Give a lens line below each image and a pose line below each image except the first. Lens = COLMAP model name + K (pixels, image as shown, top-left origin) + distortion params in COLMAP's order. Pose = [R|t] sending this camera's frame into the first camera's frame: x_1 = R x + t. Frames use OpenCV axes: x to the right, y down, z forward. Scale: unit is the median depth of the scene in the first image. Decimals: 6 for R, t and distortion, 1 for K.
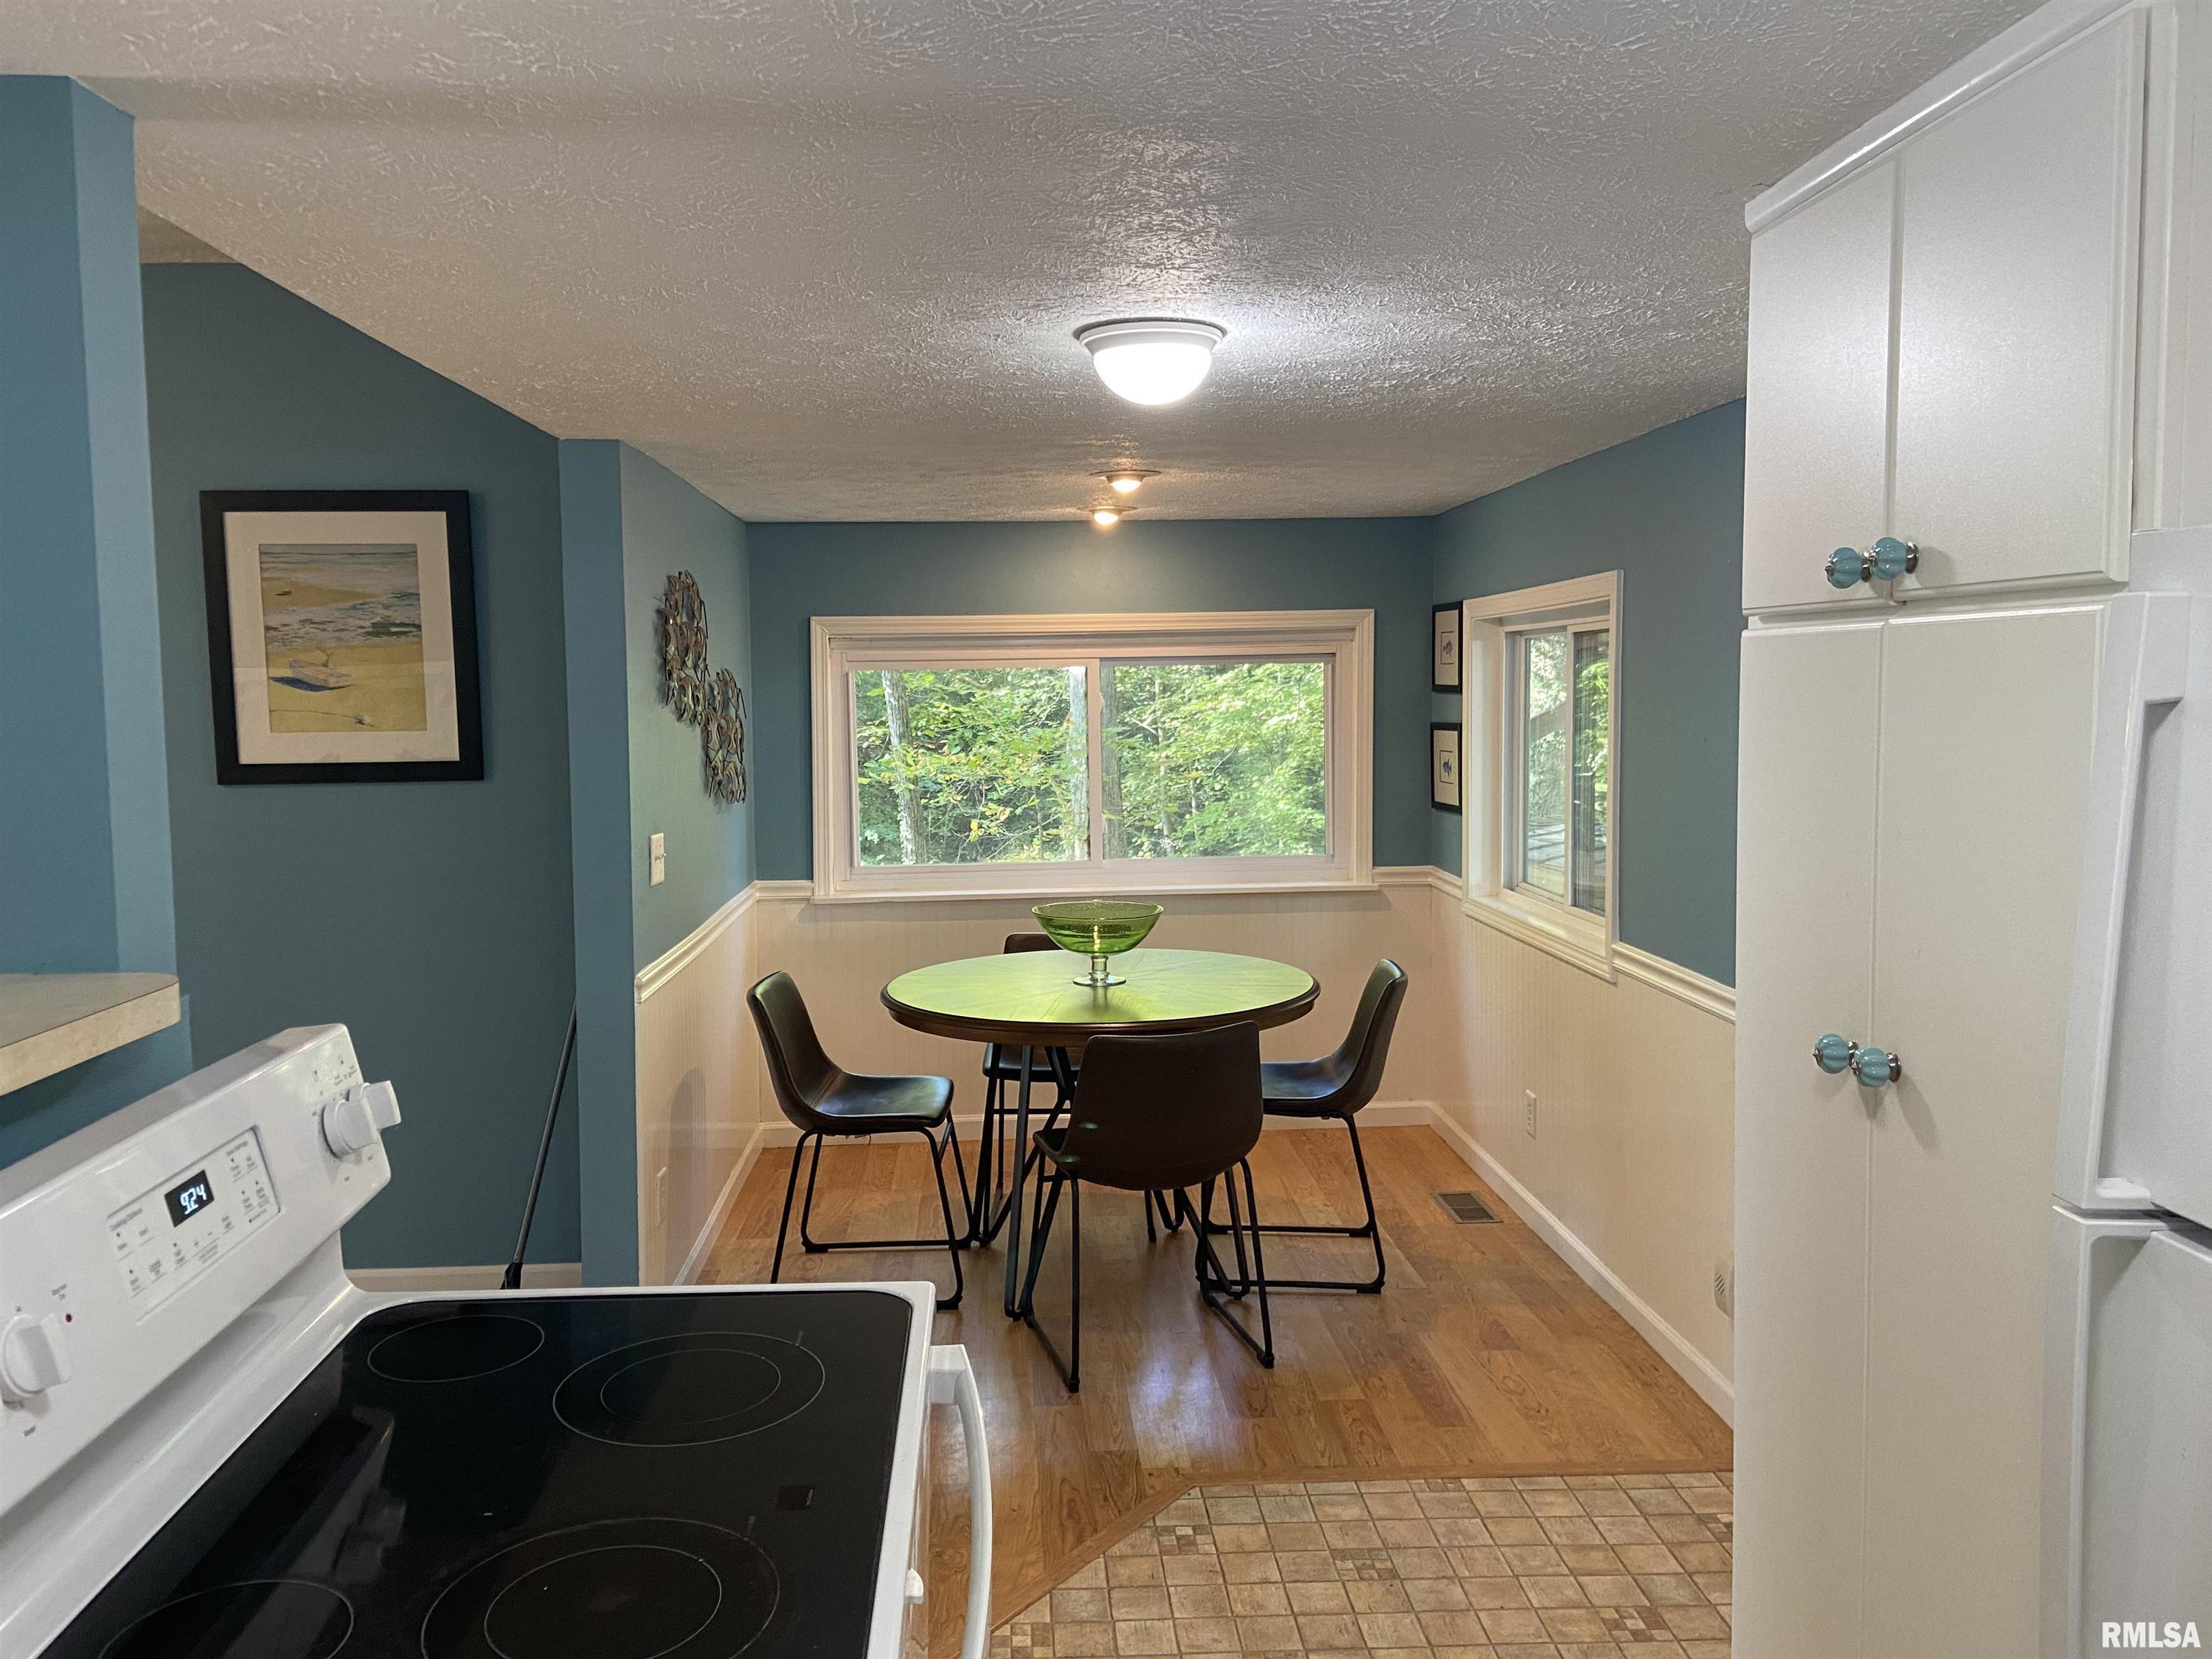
lens RADIAL K [[1667.5, 0, 1090.4], [0, 1667.5, 818.4], [0, 0, 1]] dist [0.121655, -0.152182]
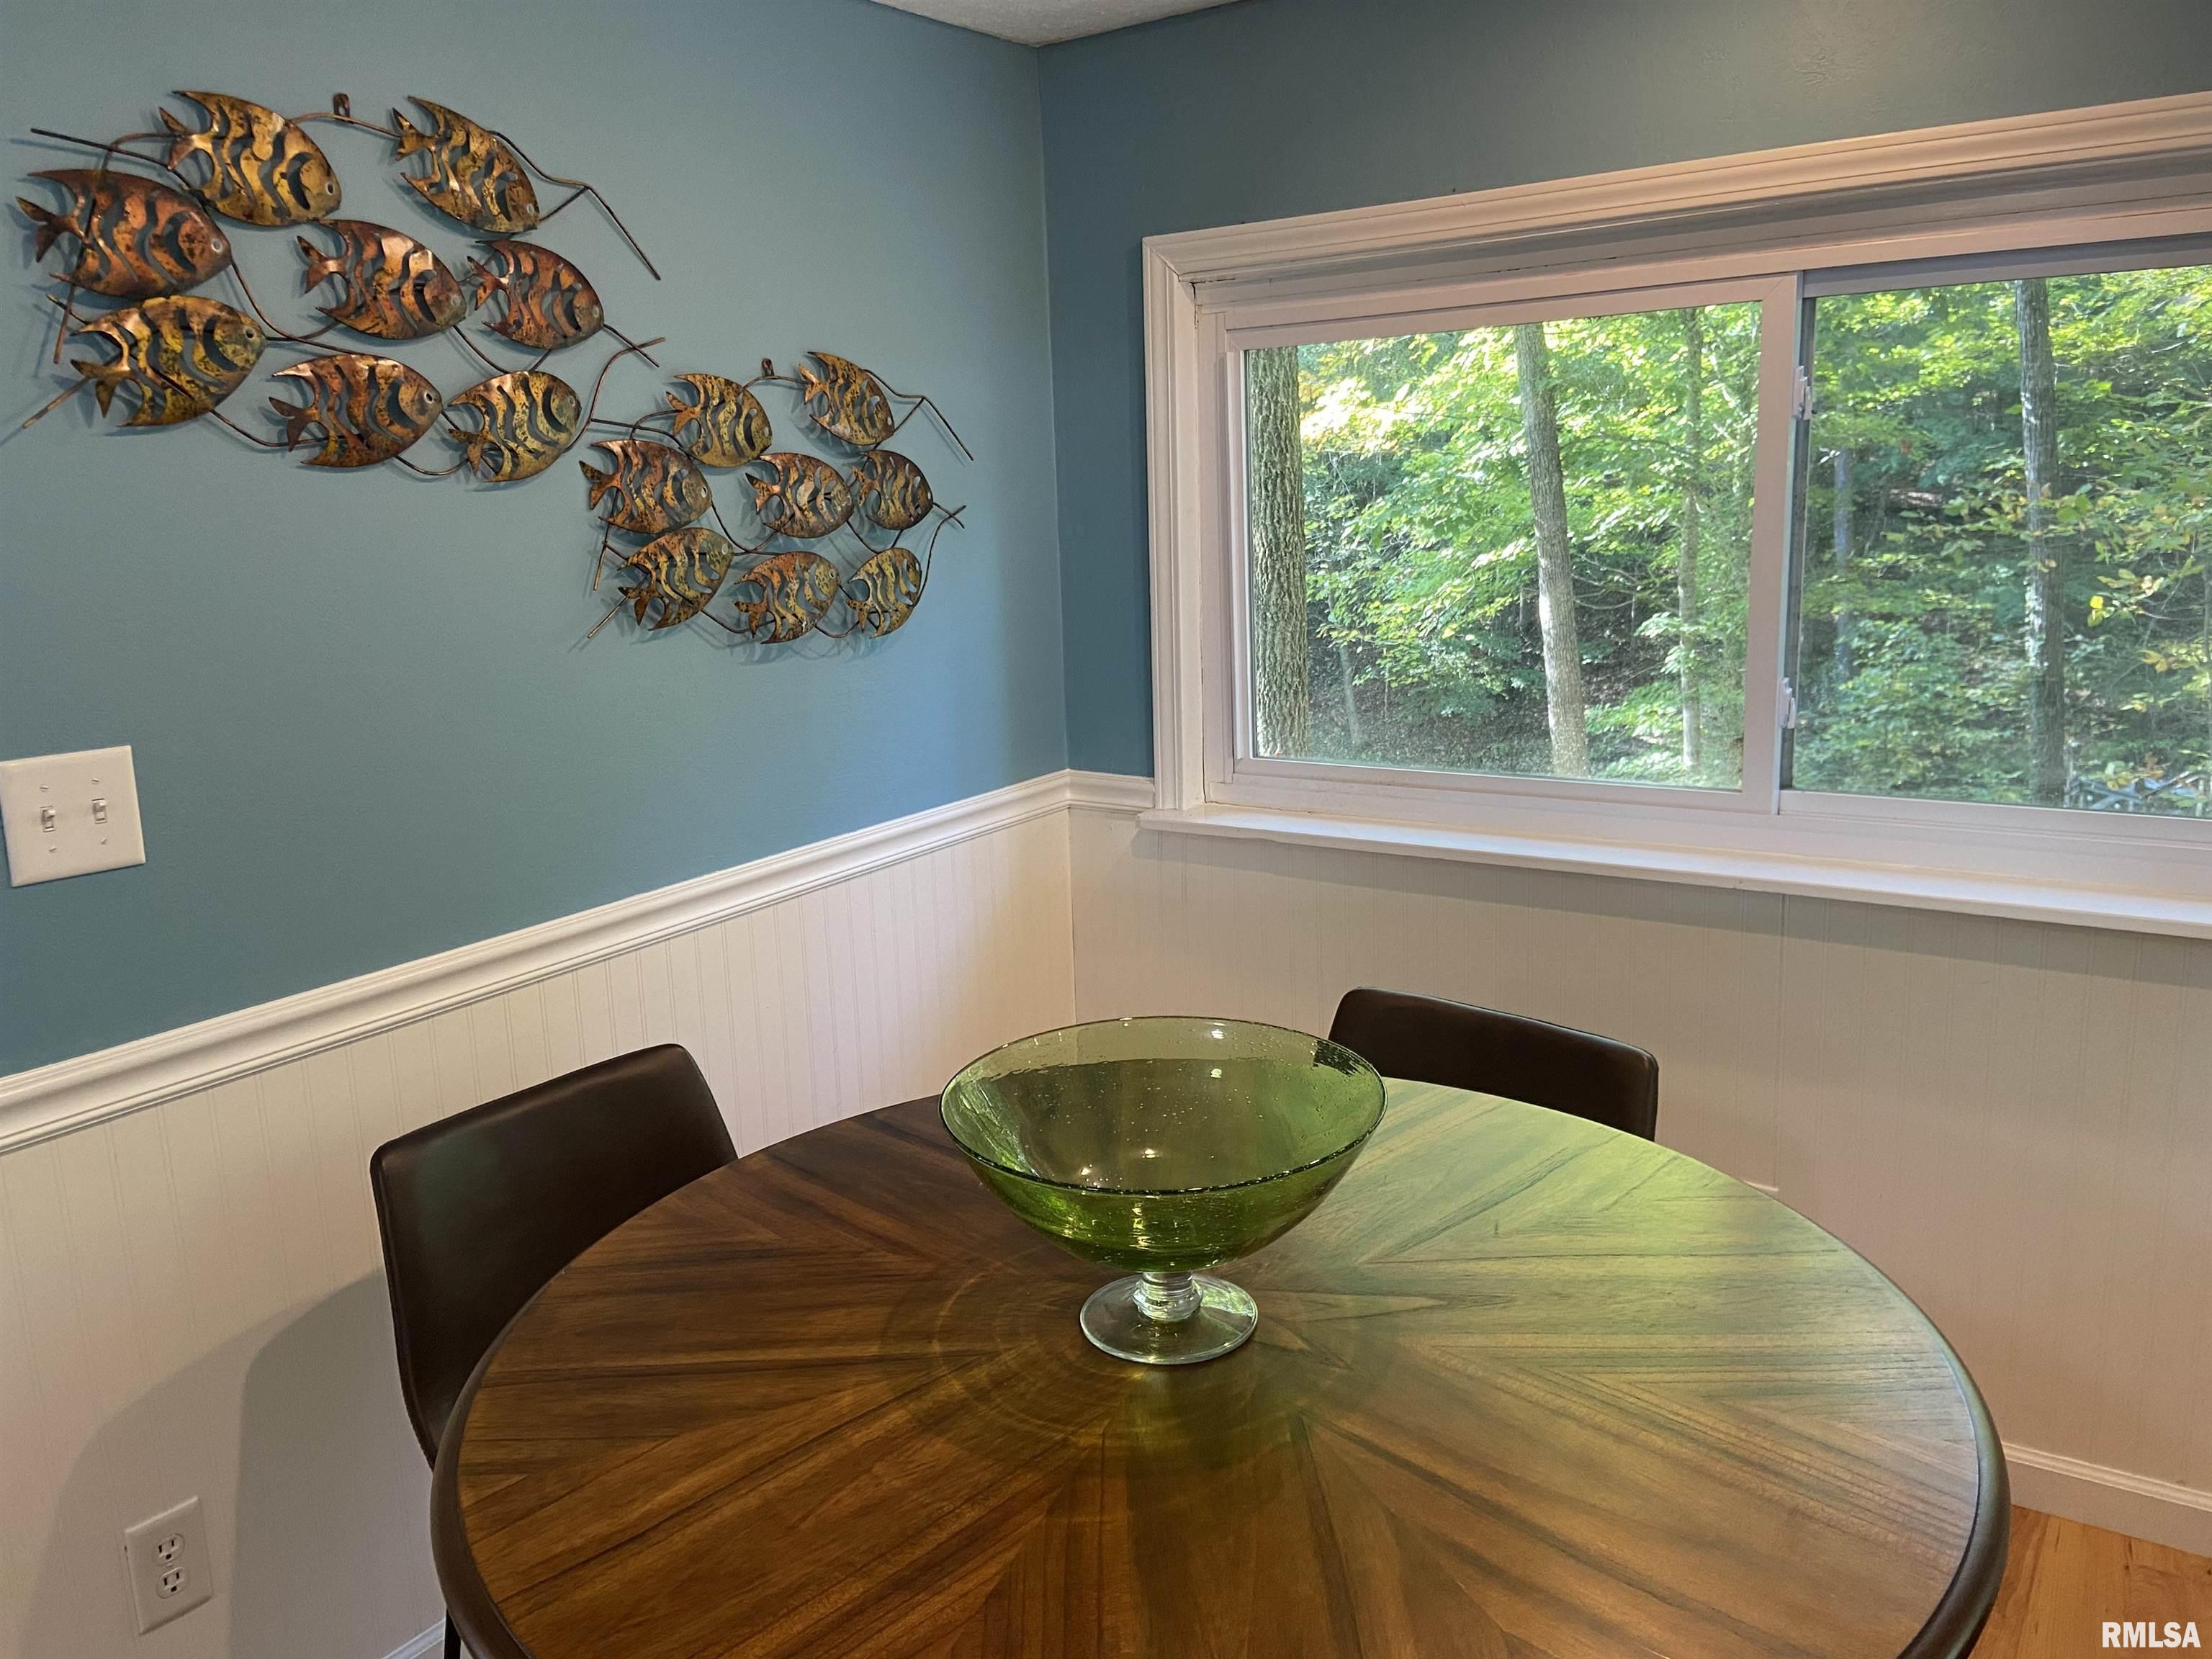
lens RADIAL K [[1667.5, 0, 1090.4], [0, 1667.5, 818.4], [0, 0, 1]] dist [0.121655, -0.152182]
pose [[0.785076, 0.108269, -0.609863, 0.134566], [-0.016565, 0.987923, 0.154060, -0.029361], [0.619178, -0.110846, 0.777388, 0.586321]]
